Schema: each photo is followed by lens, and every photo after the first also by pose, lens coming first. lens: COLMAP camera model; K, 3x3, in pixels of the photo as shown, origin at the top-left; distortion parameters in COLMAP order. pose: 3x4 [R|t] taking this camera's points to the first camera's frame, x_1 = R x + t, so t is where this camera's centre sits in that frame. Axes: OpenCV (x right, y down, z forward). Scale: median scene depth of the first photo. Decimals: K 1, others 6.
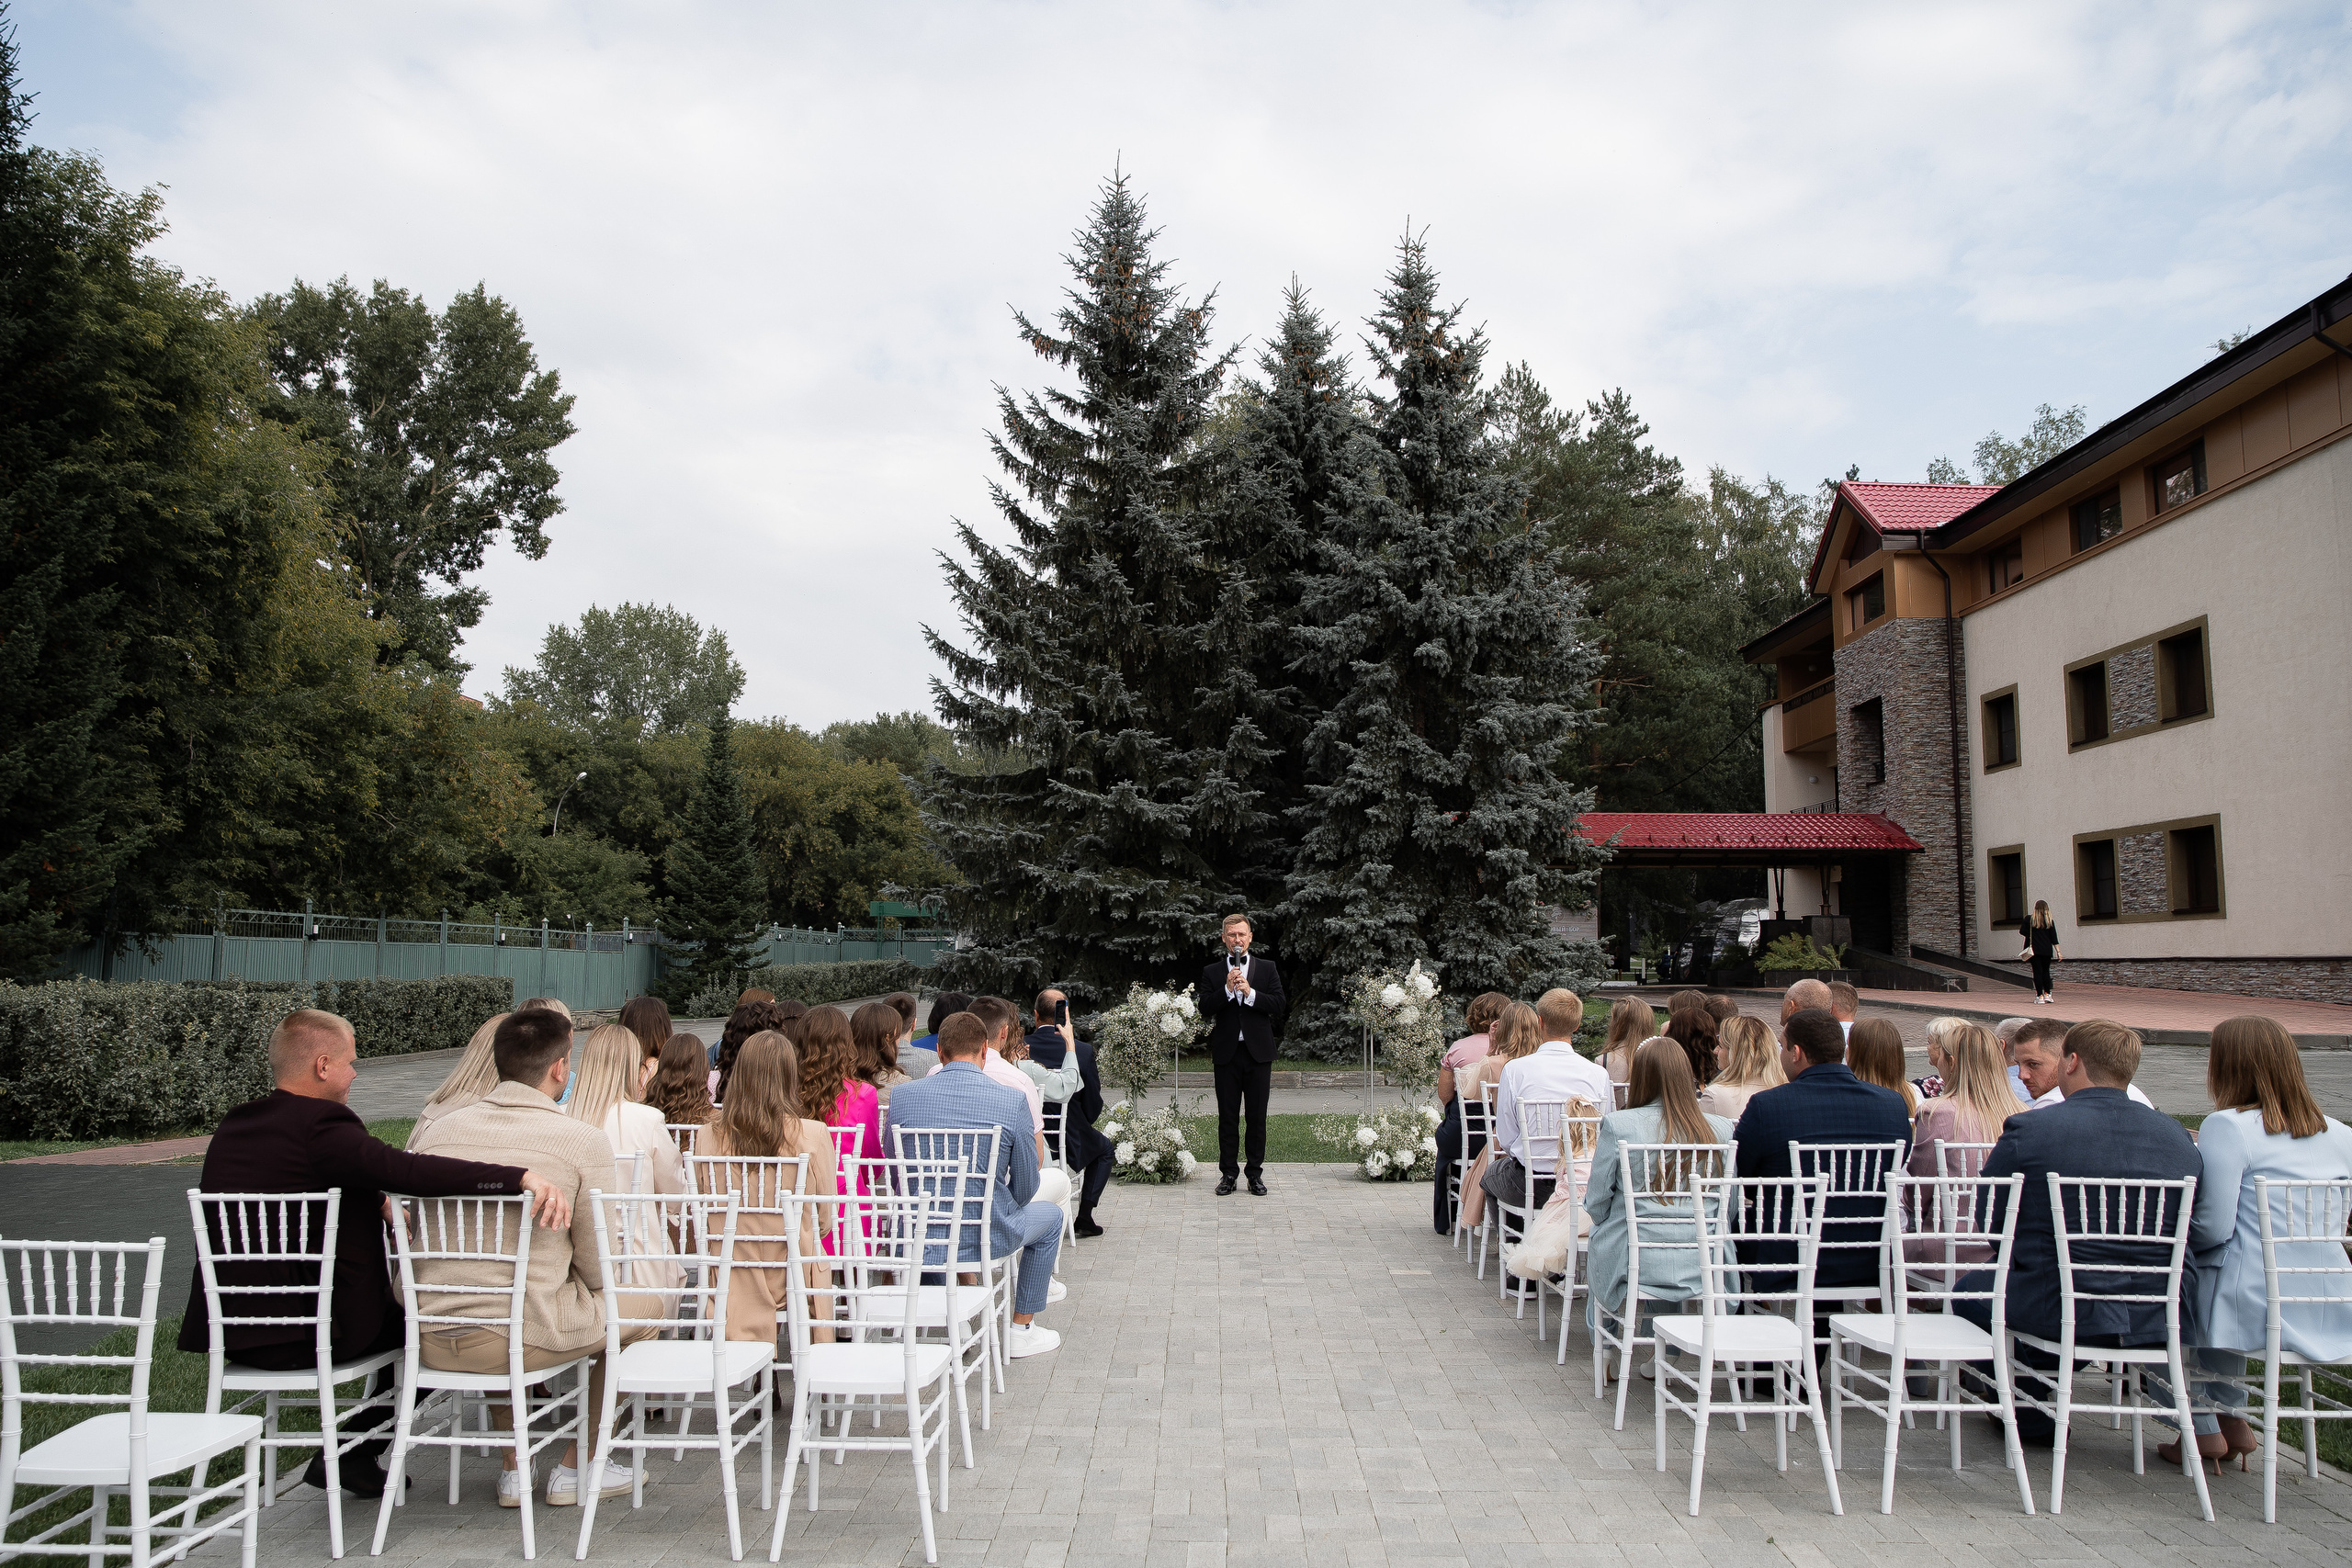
lens RADIAL K [[1687.1, 0, 1176.0], [0, 1687.1, 784.0], [0, 0, 1]] dist [-0.042440, 0.000273]
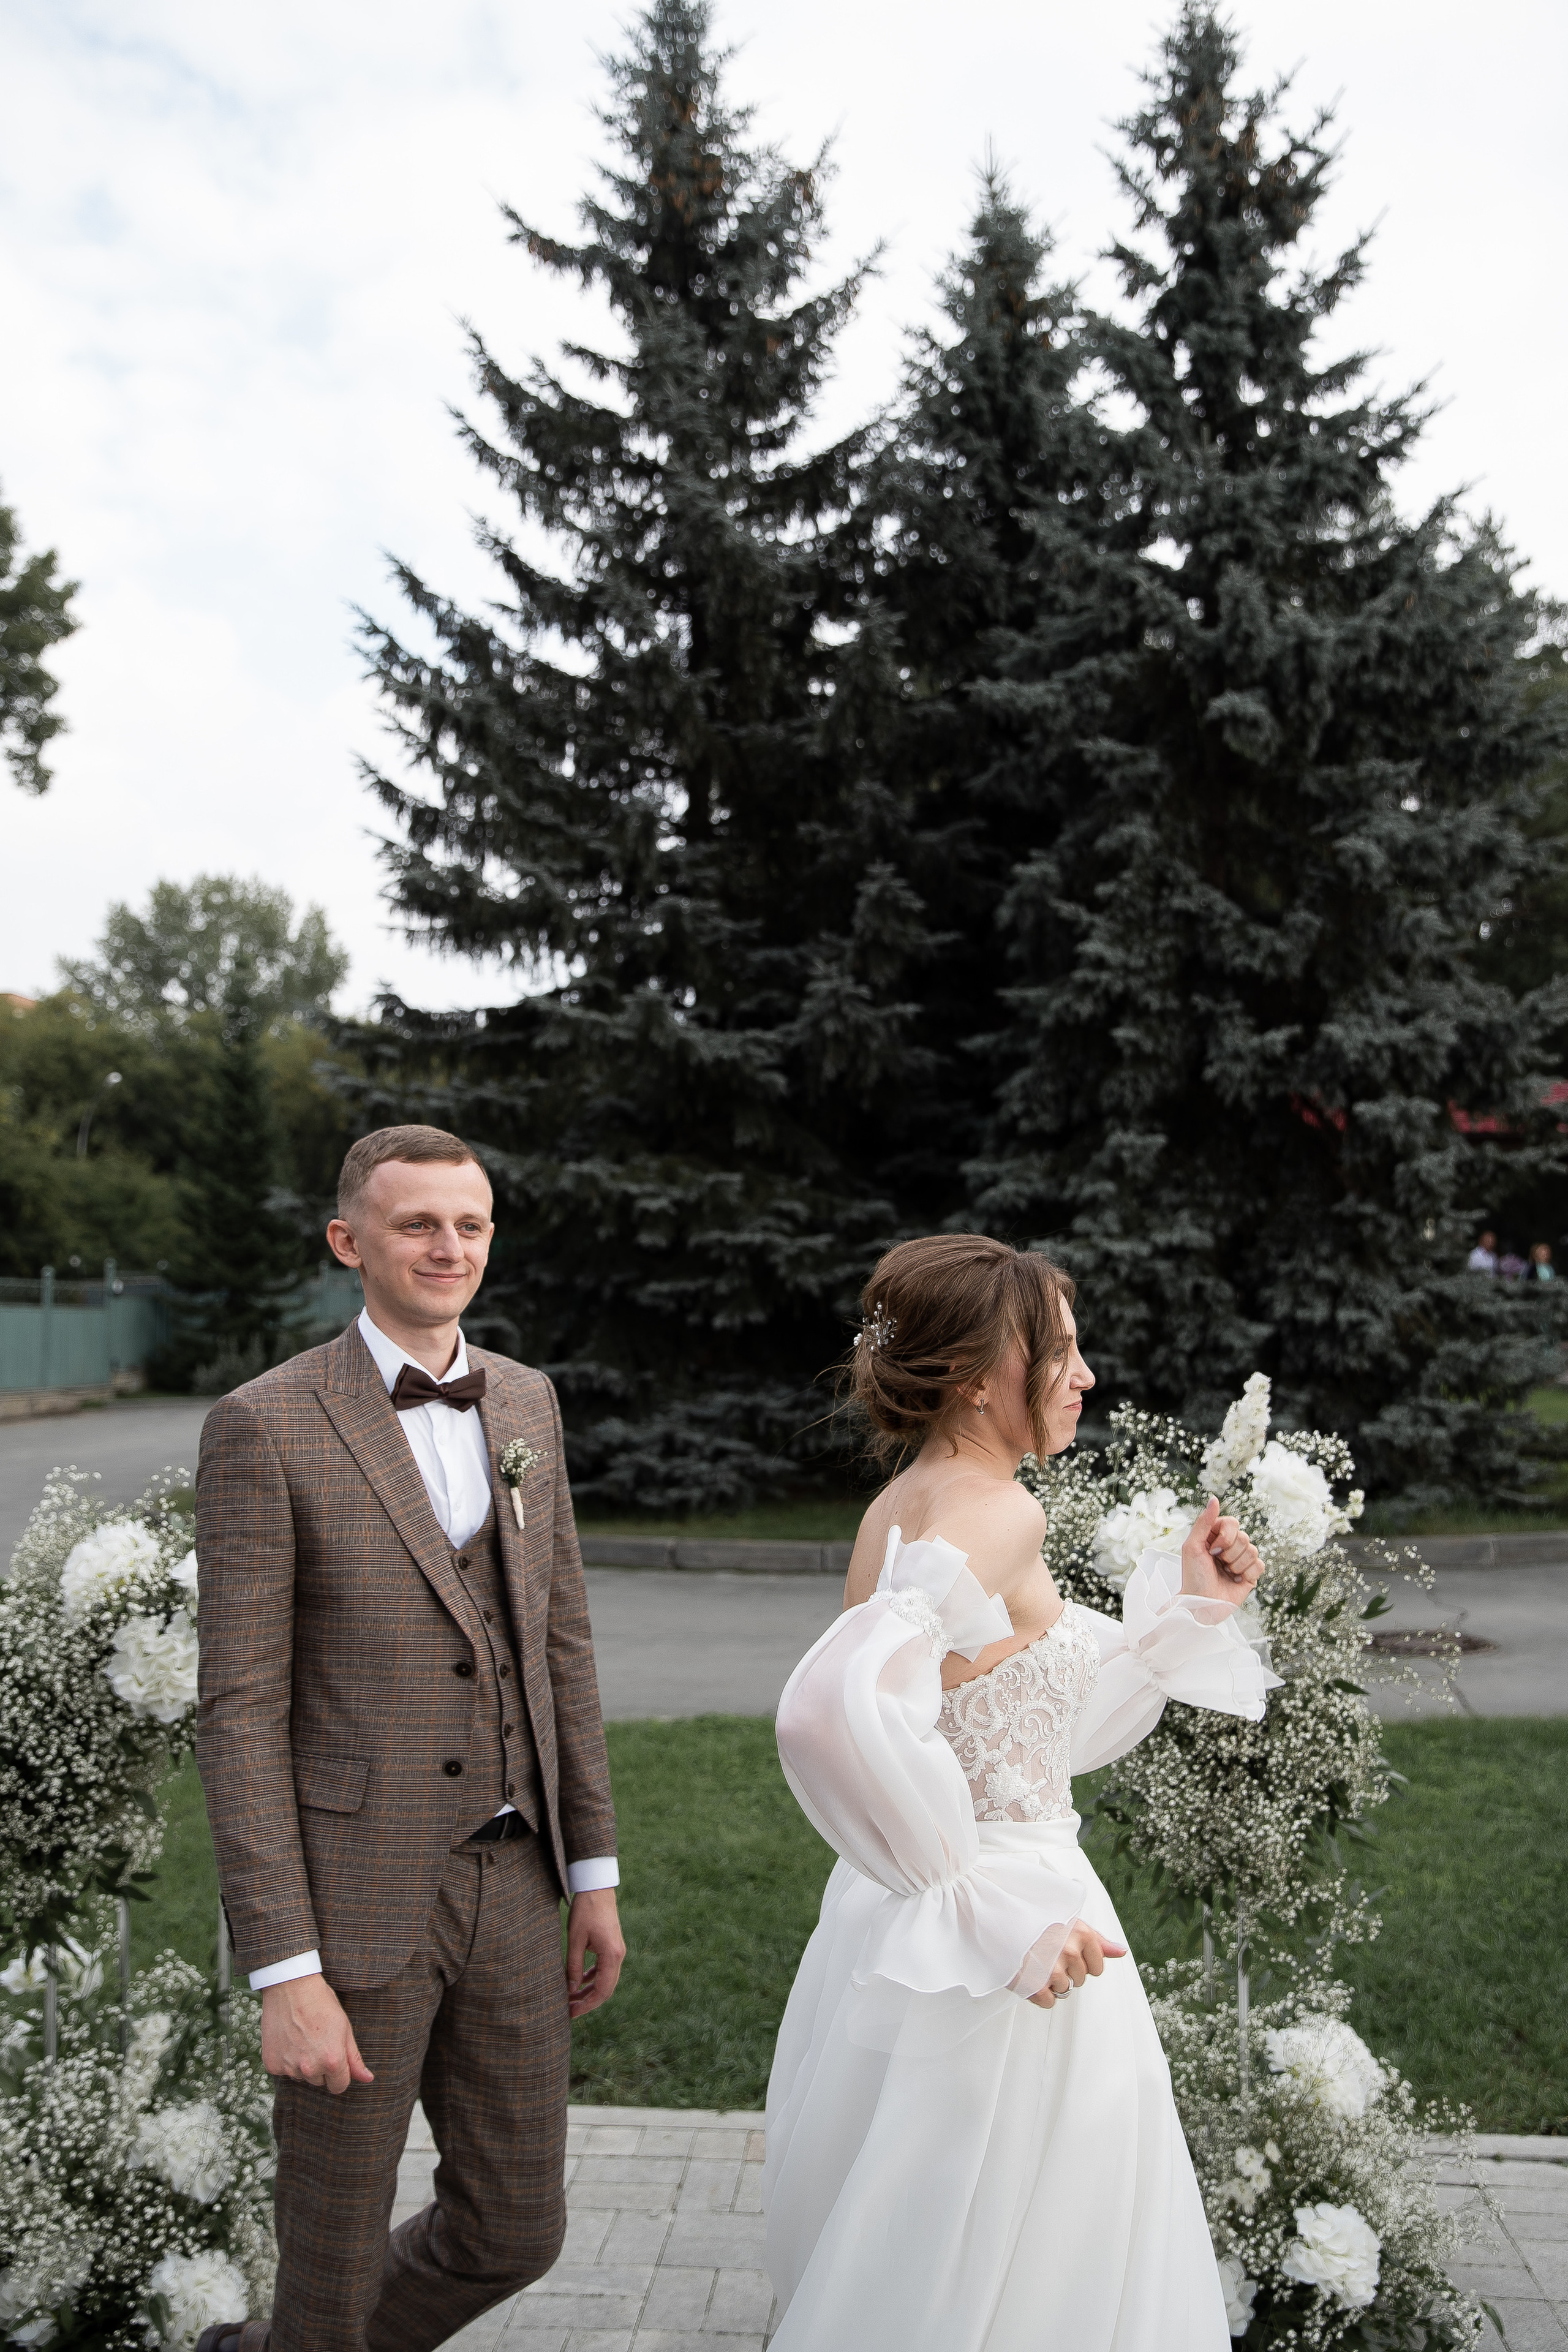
lens RADIAL K [[1874.3, 0, 793.4], [0, 1874.3, 1191.9], [0, 0, 1]] dist [-0.036692, 0.064857]
pose [[0.997216, -0.012766, -0.073469, 0.053421], [0.015932, 0.998962, 0.042668, 0.036306], [0.072848, -0.043720, 0.996384, 0.396761]]
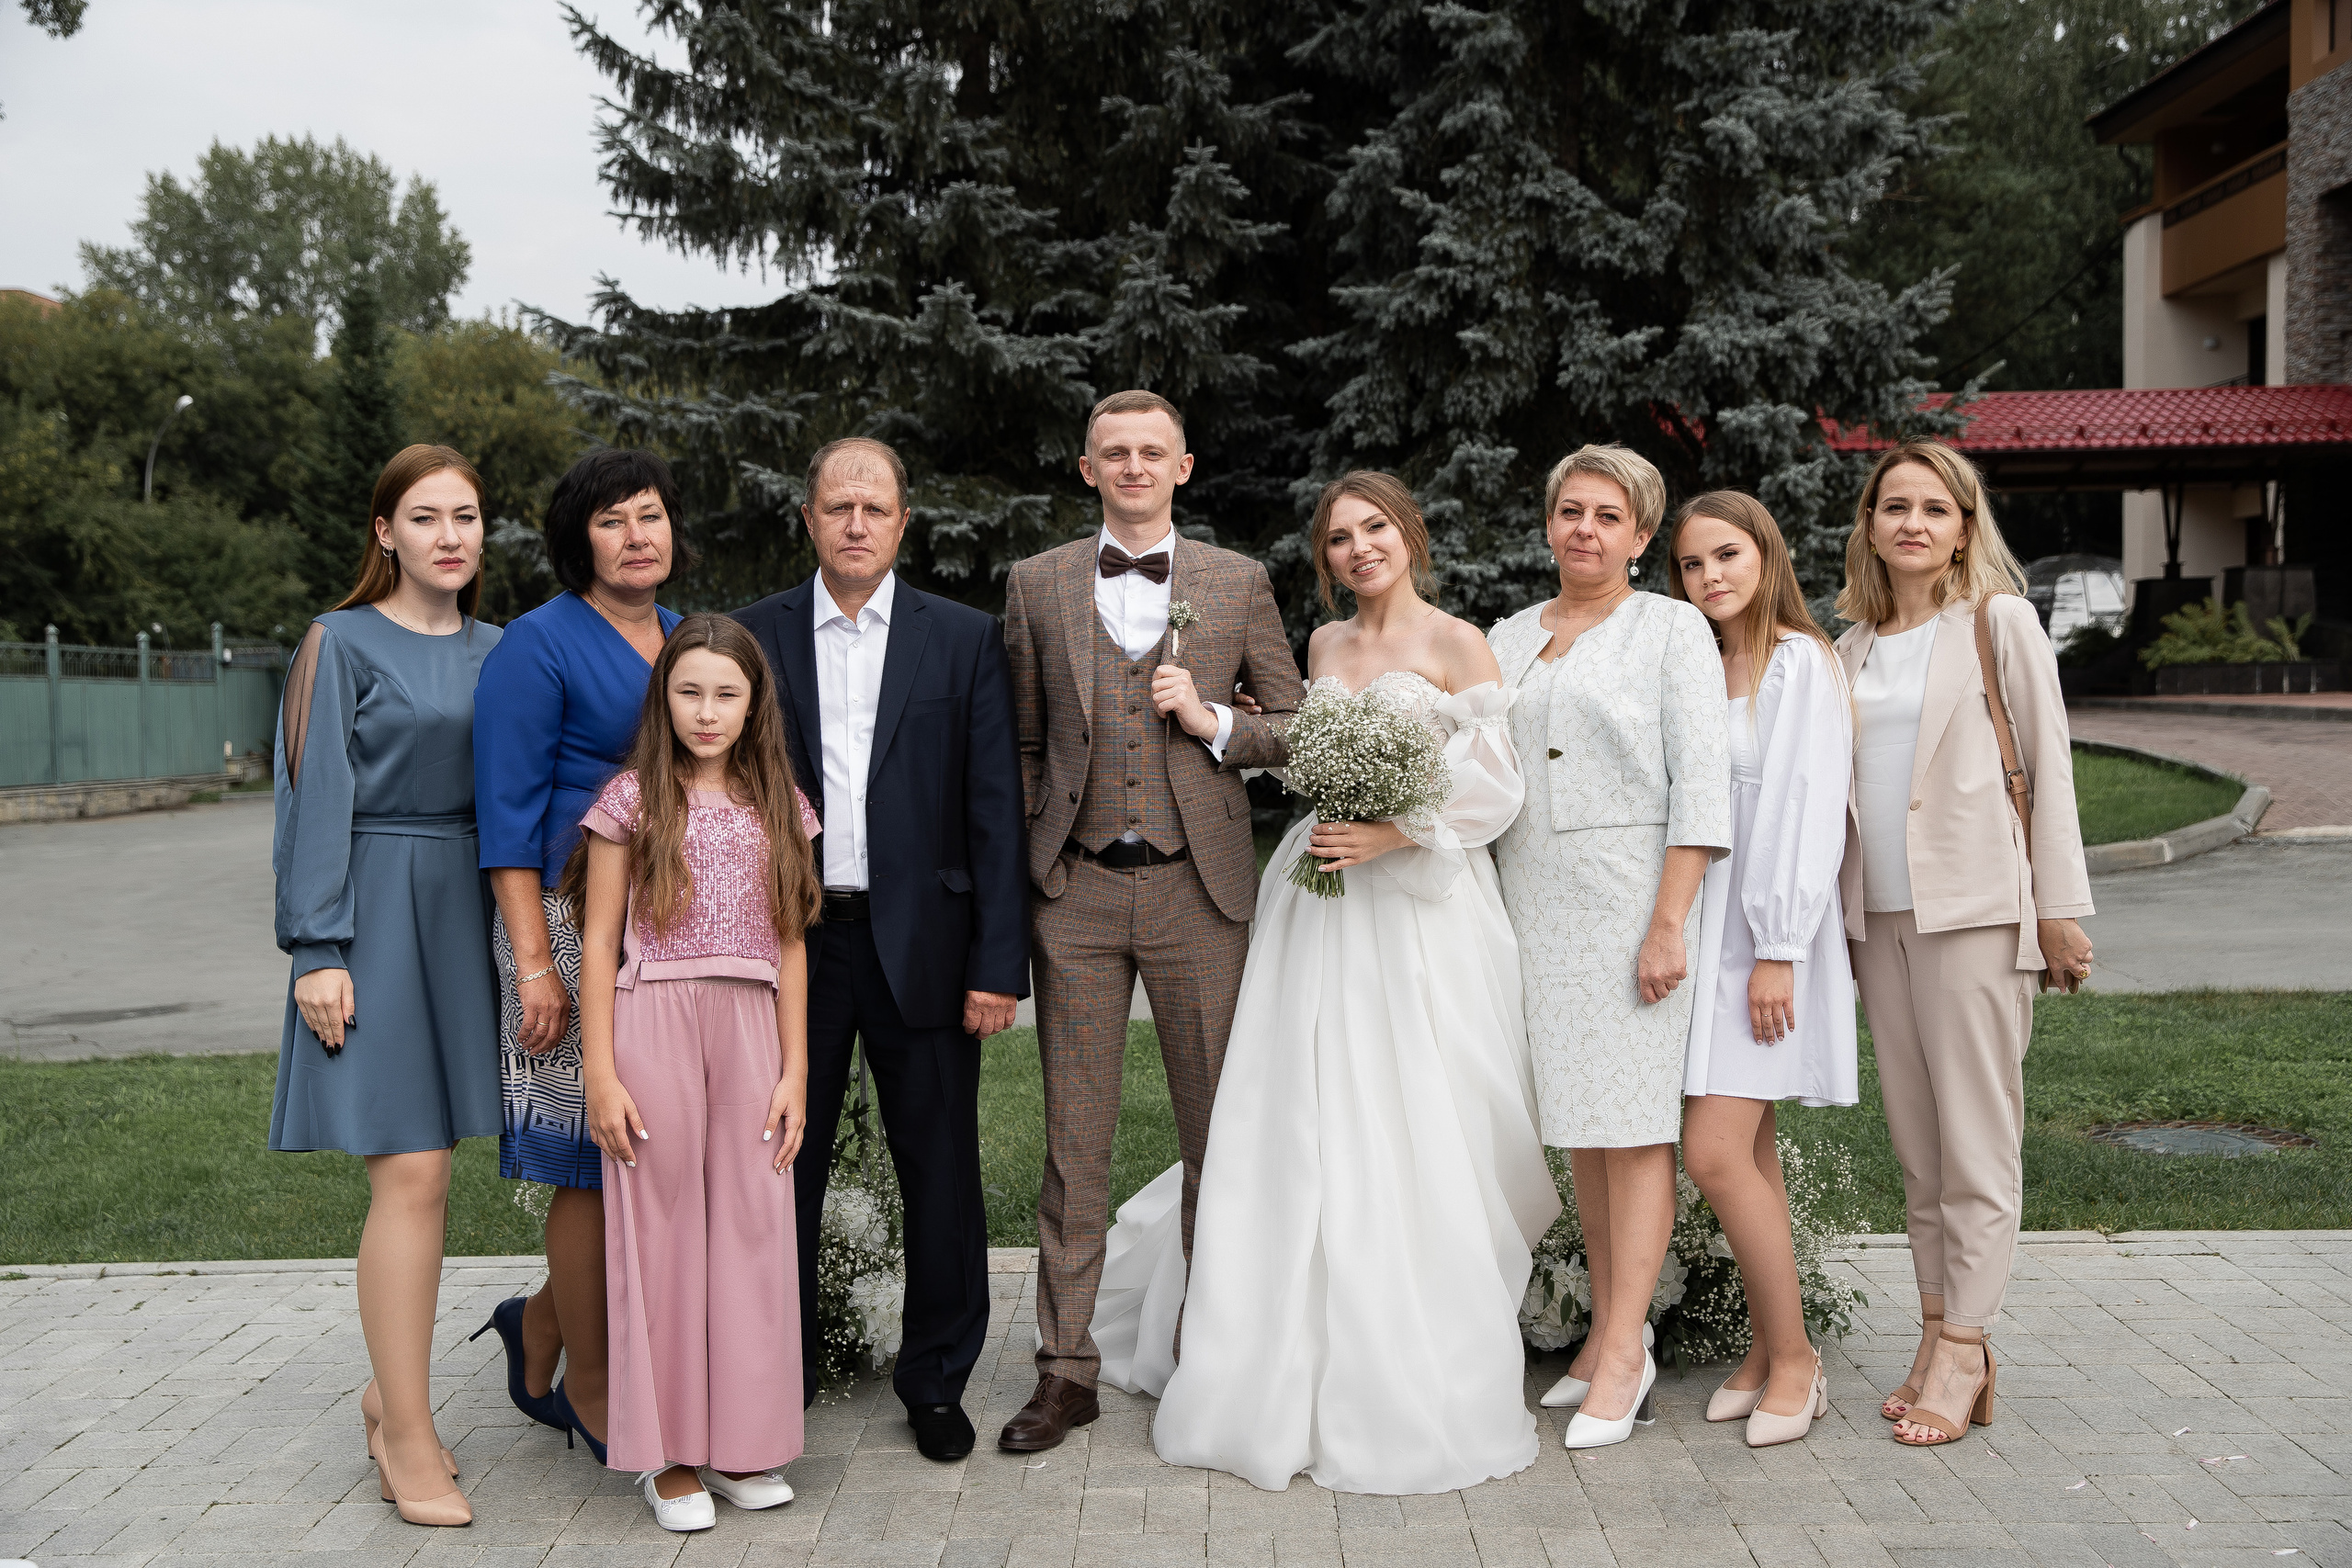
lens RADIAL K [[2306.8, 0, 1168.9], [0, 2306.8, 792.9], [0, 0, 1]] dist [0.005160, 0.027836]
pose [[0.999746, -0.022029, -0.004843, 0.029766], [0.022508, 0.988272, 0.151035, 0.040743], [0.001459, -0.151105, 0.988517, 0.321650]]
